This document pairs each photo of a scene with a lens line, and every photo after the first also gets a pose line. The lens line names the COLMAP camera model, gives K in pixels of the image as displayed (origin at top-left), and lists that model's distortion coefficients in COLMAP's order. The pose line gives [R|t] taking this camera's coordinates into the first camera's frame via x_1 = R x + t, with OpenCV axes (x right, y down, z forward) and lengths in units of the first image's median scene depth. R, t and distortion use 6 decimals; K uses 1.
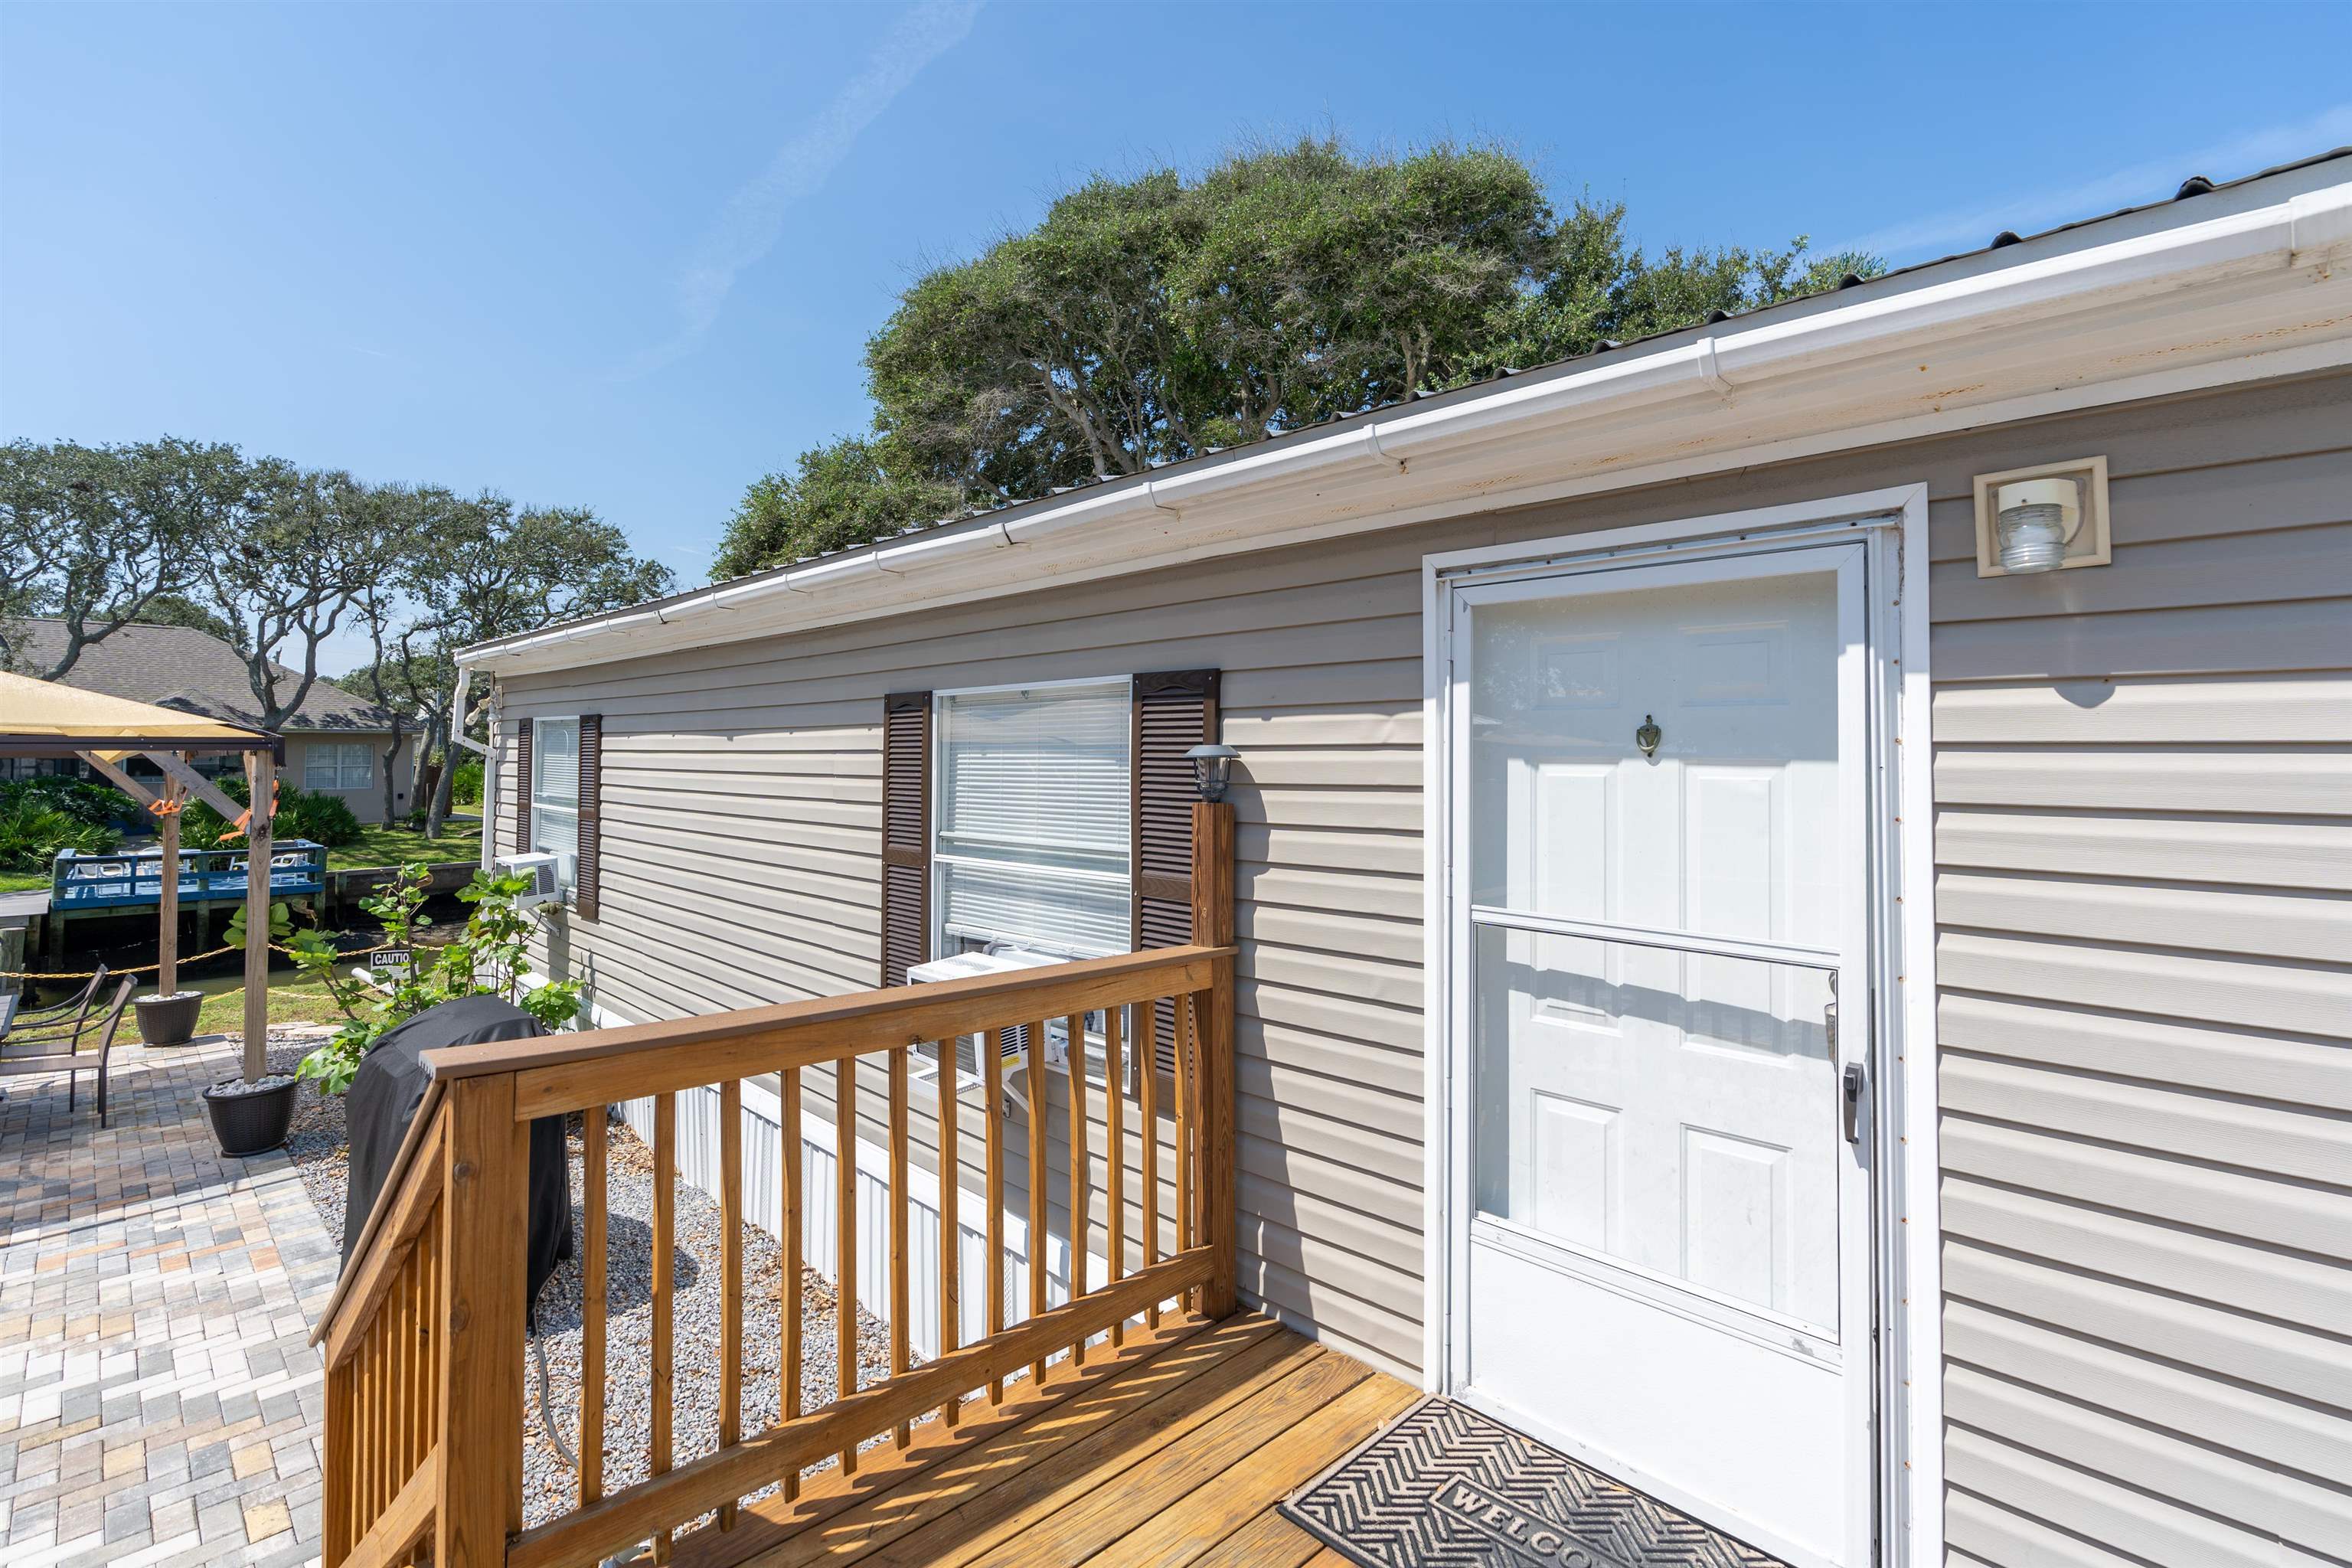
lens RADIAL K [[1100.0, 0, 1203.5], [0, 1100.0, 711.4], [0, 0, 1]] dist [-0.053753, 0.019885]
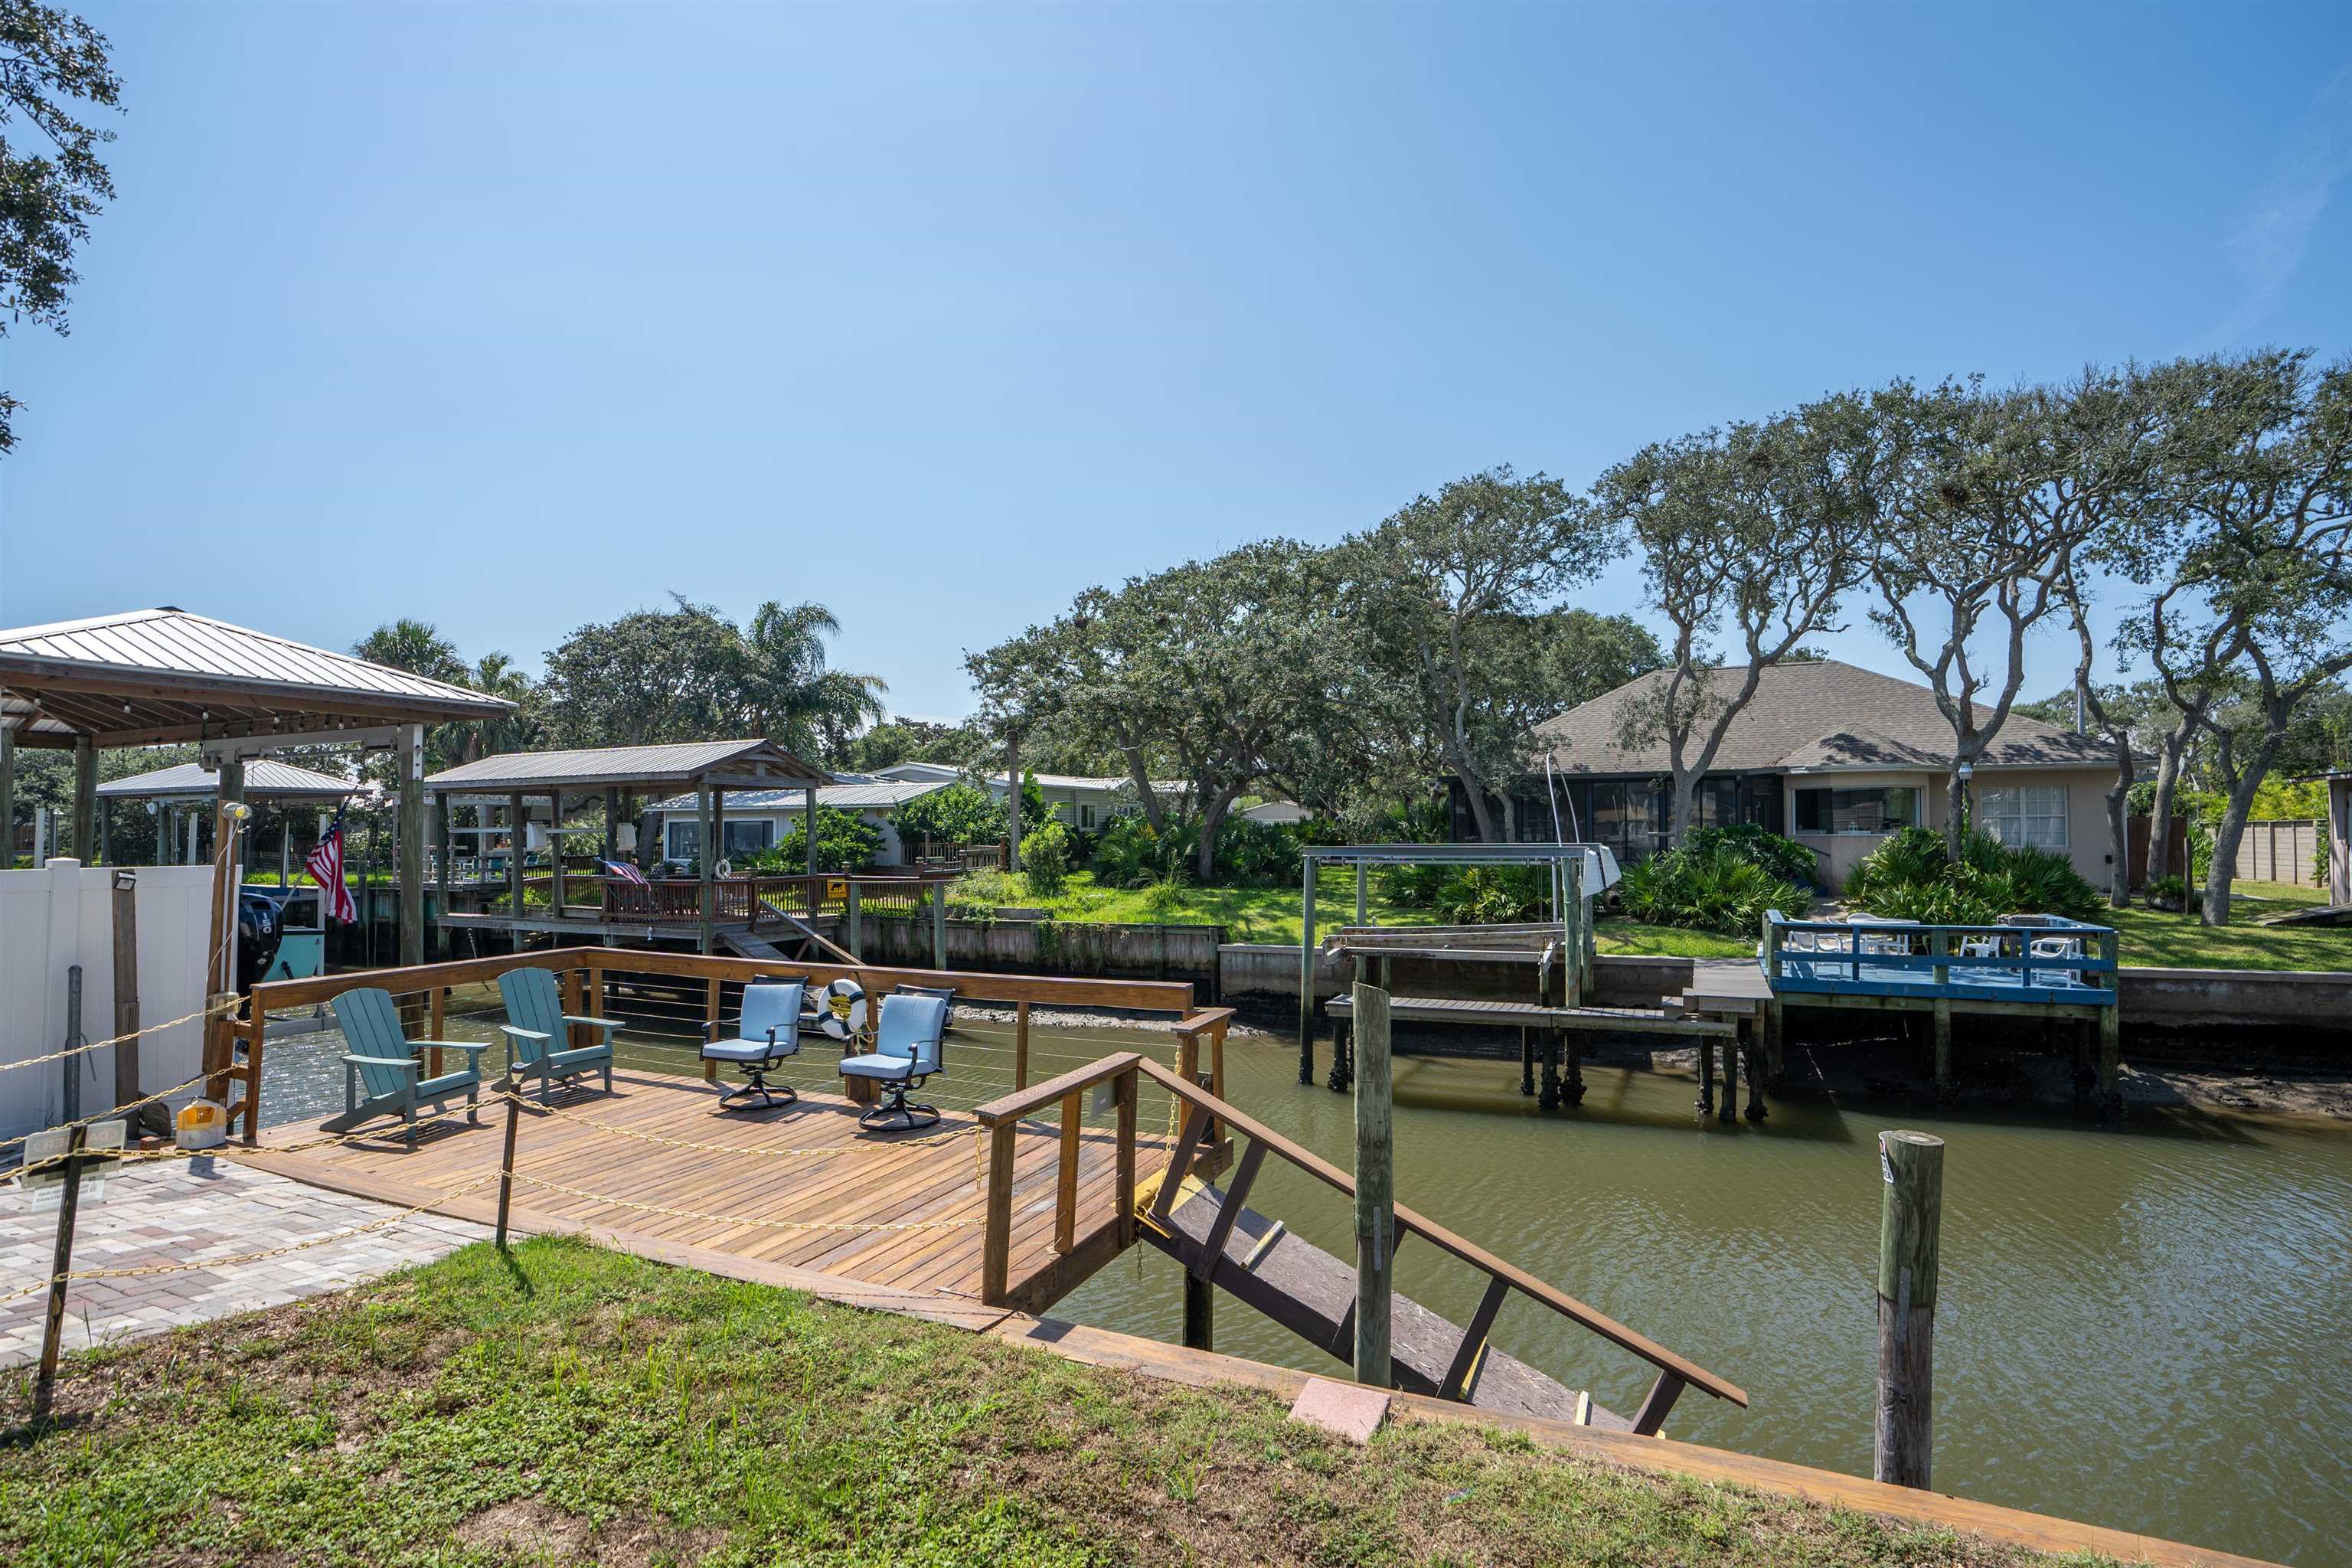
lens RADIAL K [[1100.0, 0, 1232.4], [0, 1100.0, 802.3], [0, 0, 1]] dist [-0.053753, 0.019885]
pose [[0.348596, -0.031117, -0.936756, -0.427927], [0.041831, 0.998969, -0.017617, 0.044767], [0.936339, -0.033045, 0.349538, 0.327510]]
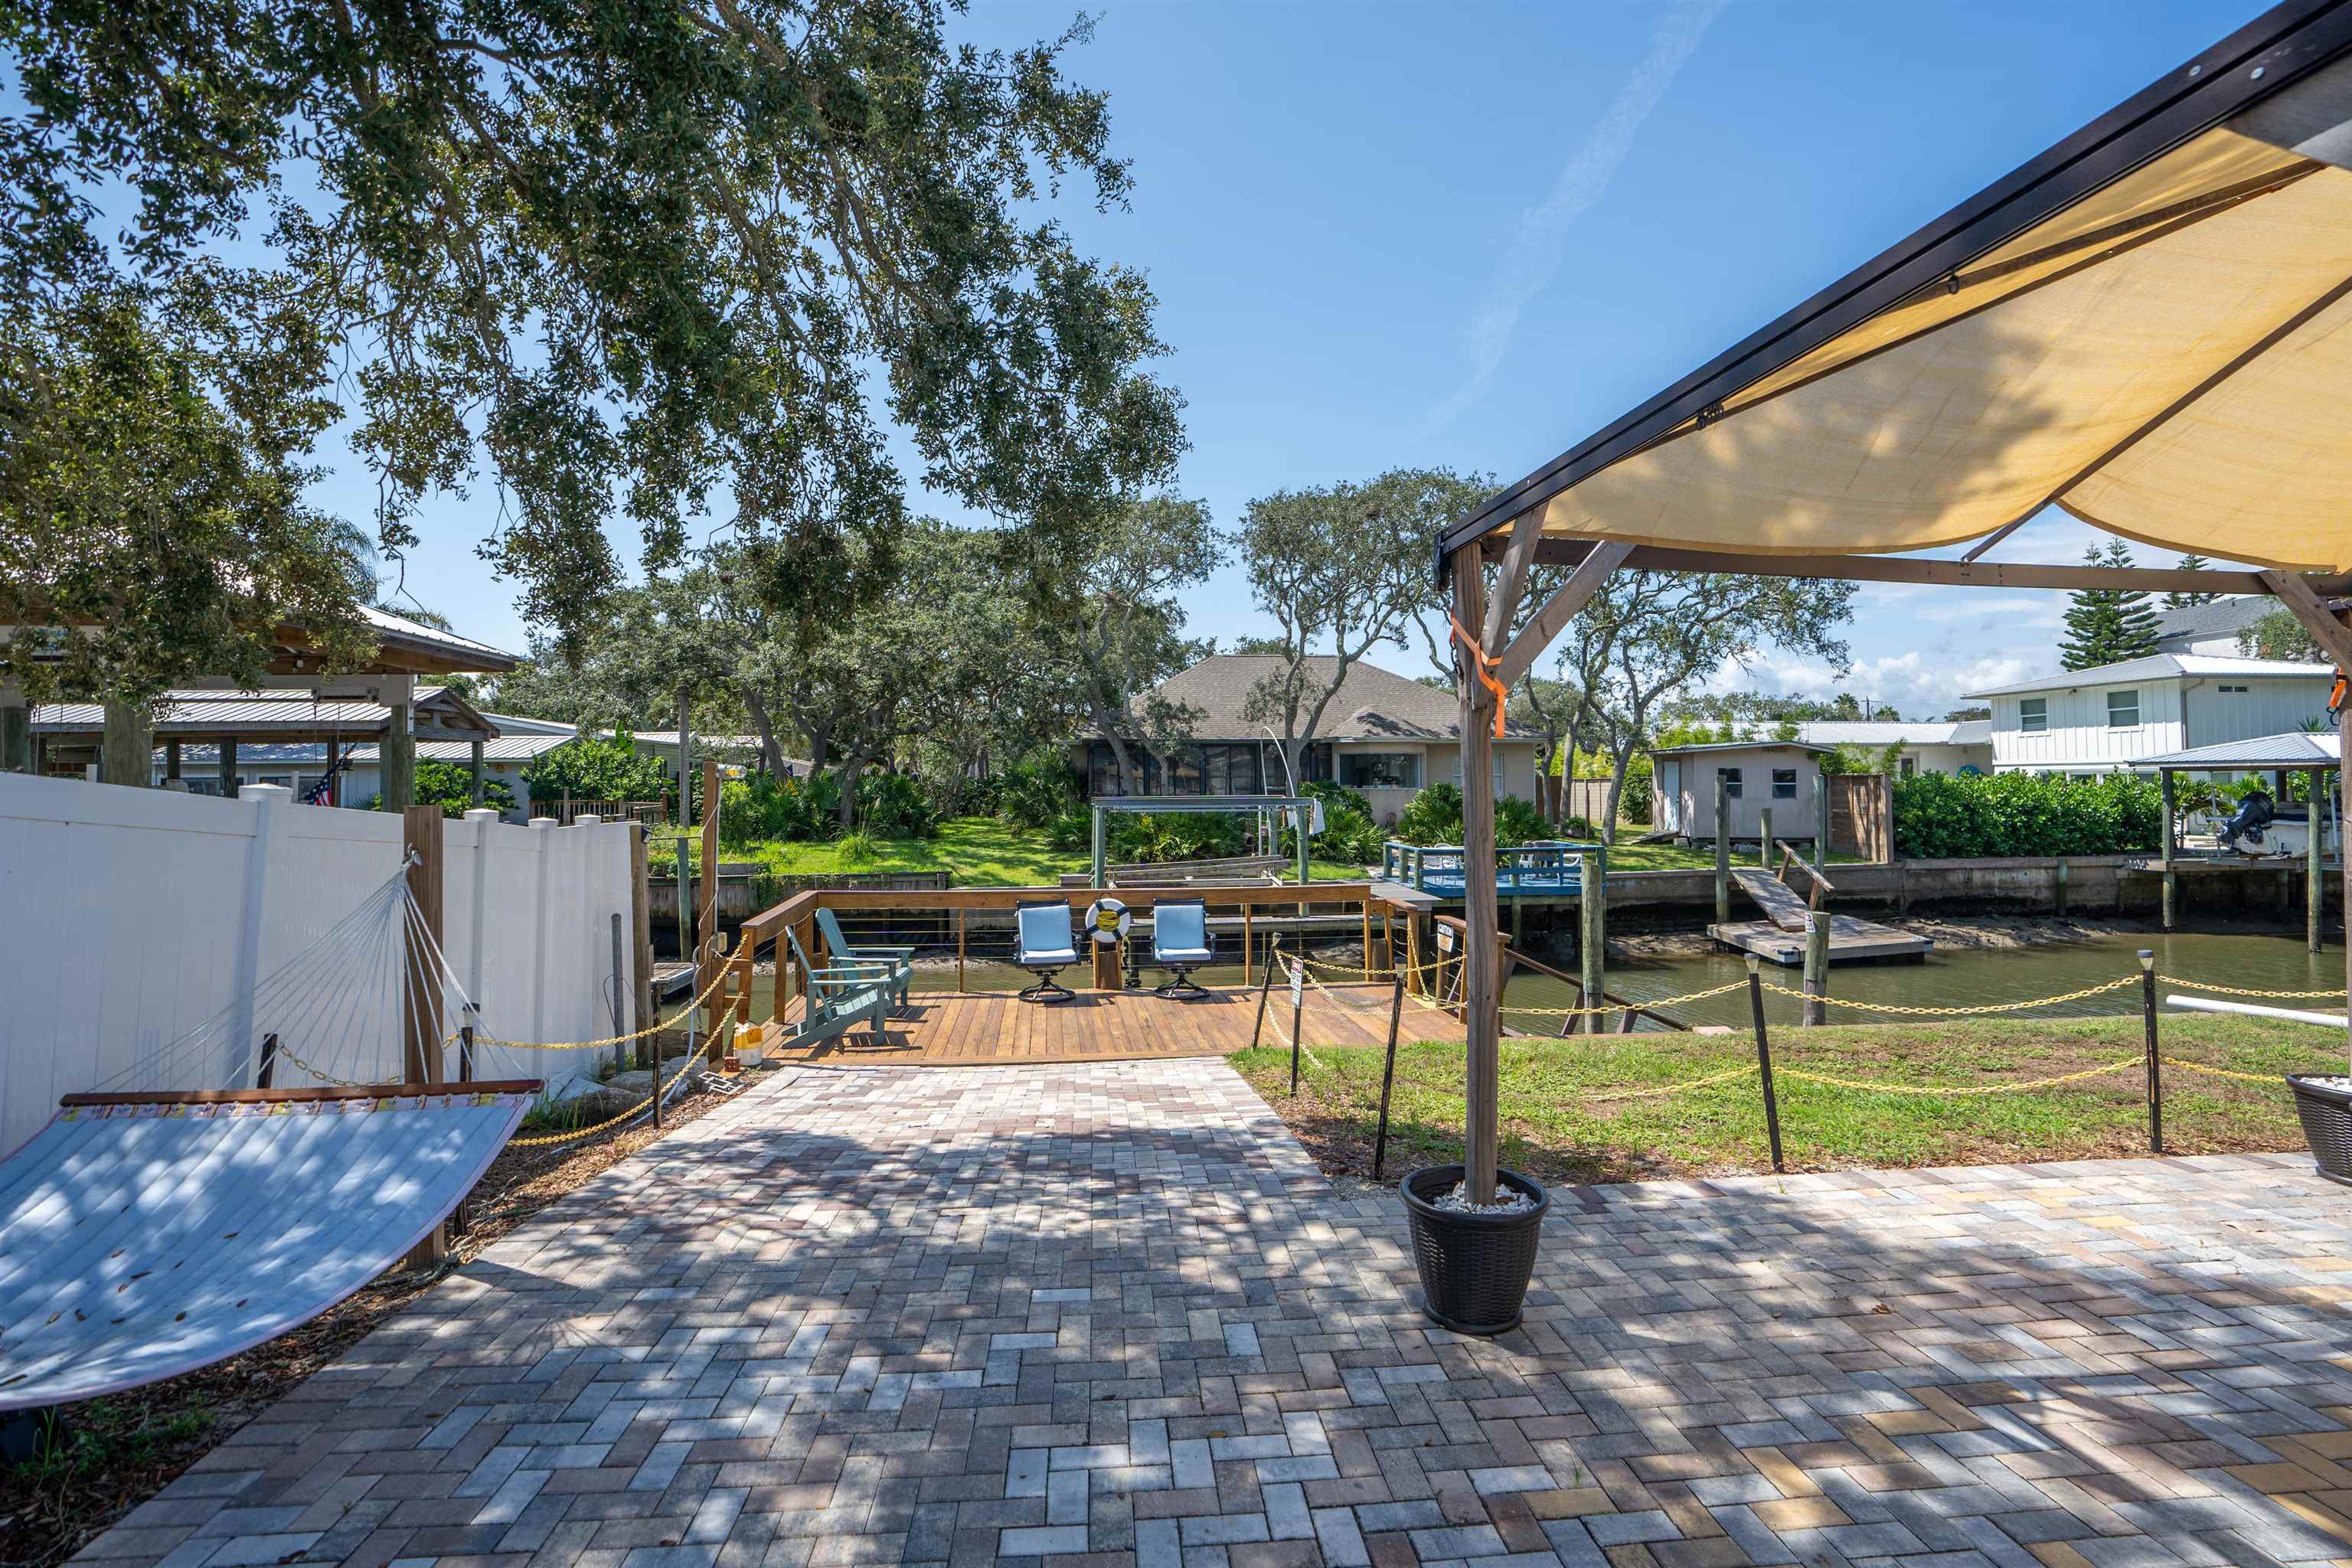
lens RADIAL K [[1100.0, 0, 1185.9], [0, 1100.0, 763.2], [0, 0, 1]] dist [-0.053753, 0.019885]
pose [[0.764297, -0.021689, -0.644500, -0.471676], [0.034481, 0.999379, 0.007259, 0.030616], [0.643942, -0.027771, 0.764570, 0.003688]]
